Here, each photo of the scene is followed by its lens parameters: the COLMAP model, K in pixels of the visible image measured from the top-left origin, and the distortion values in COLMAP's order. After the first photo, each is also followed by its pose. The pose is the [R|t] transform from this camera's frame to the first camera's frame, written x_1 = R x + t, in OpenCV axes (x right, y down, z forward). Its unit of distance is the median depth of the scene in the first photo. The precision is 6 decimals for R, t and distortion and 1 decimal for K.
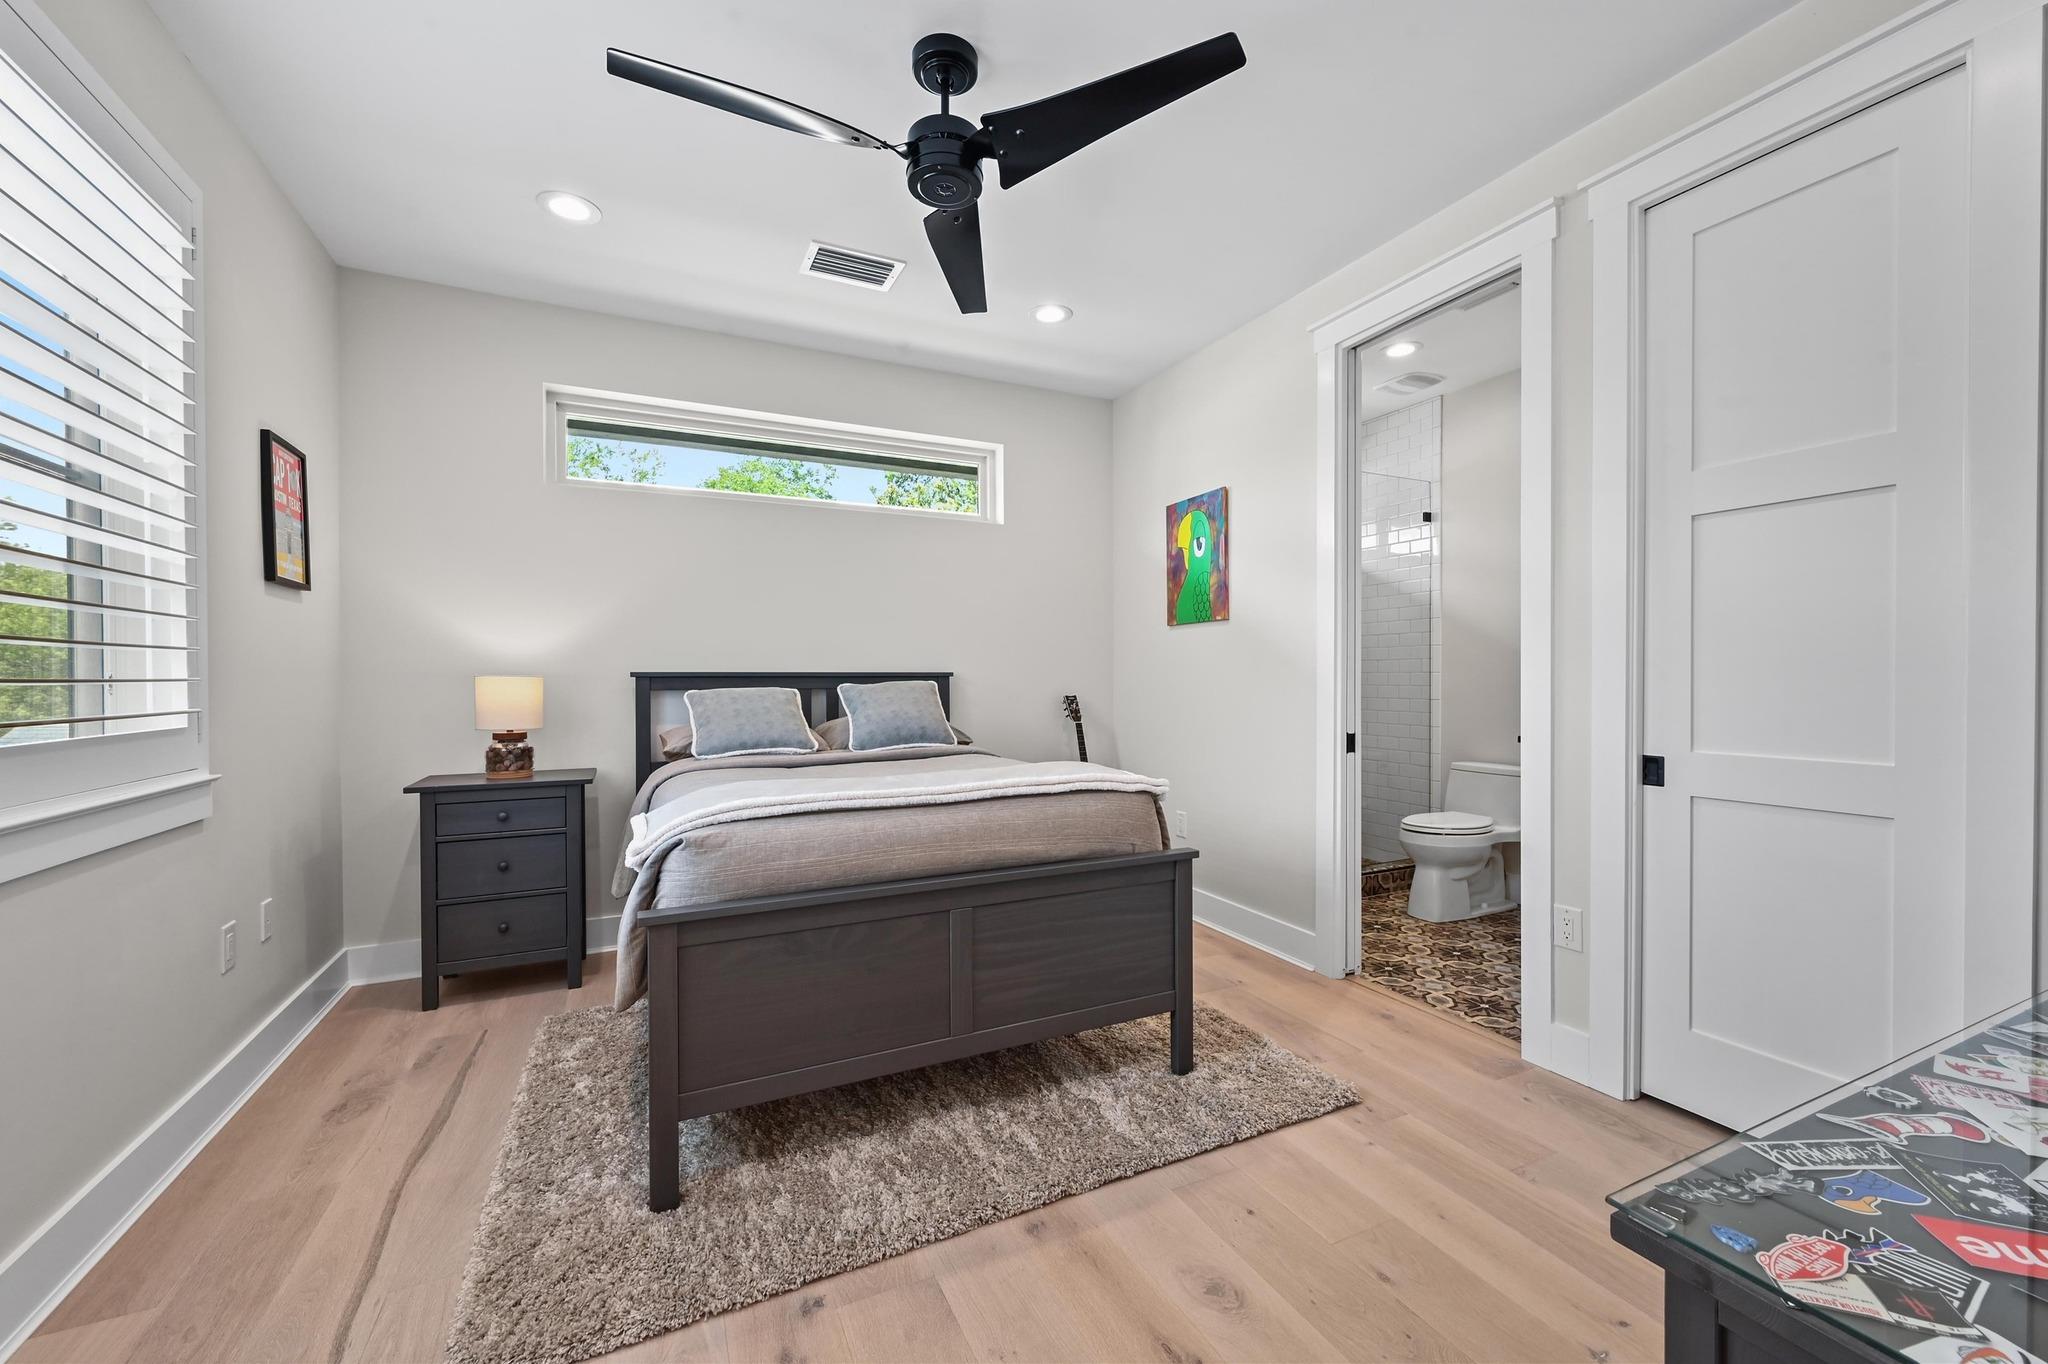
lens RADIAL K [[807.6, 0, 1021.9], [0, 807.6, 682.9], [0, 0, 1]] dist [-0.000025, 0.000060]
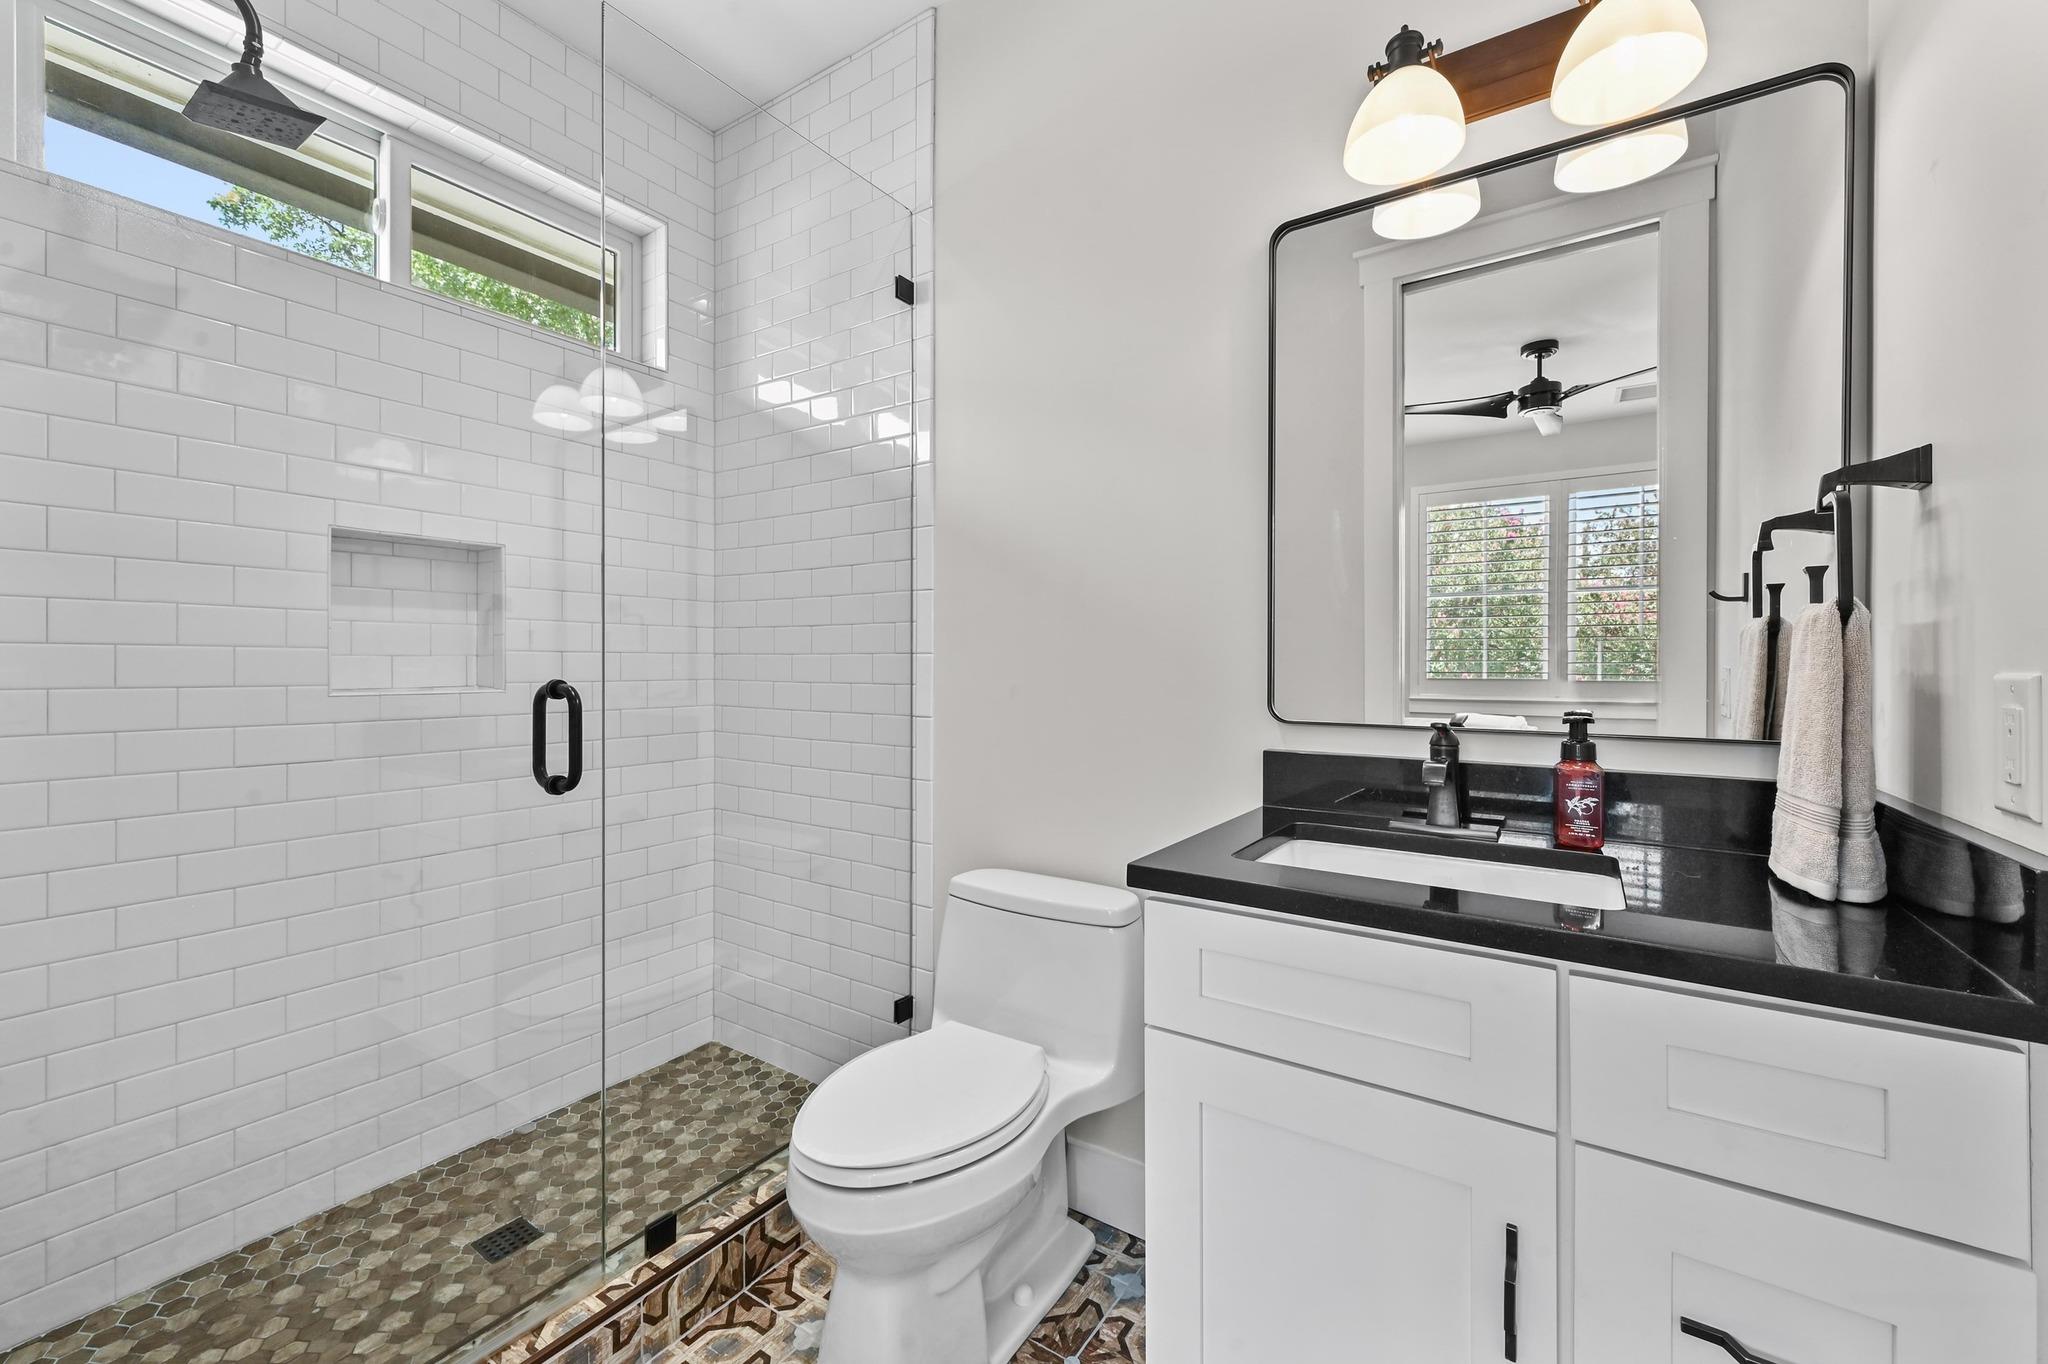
lens RADIAL K [[807.6, 0, 1024.6], [0, 807.6, 674.8], [0, 0, 1]] dist [-0.000025, 0.000060]
pose [[0.860768, 0.002844, 0.508990, 0.339592], [-0.000054, 0.999985, -0.005495, 0.000291], [-0.508997, 0.004703, 0.860755, 0.601273]]
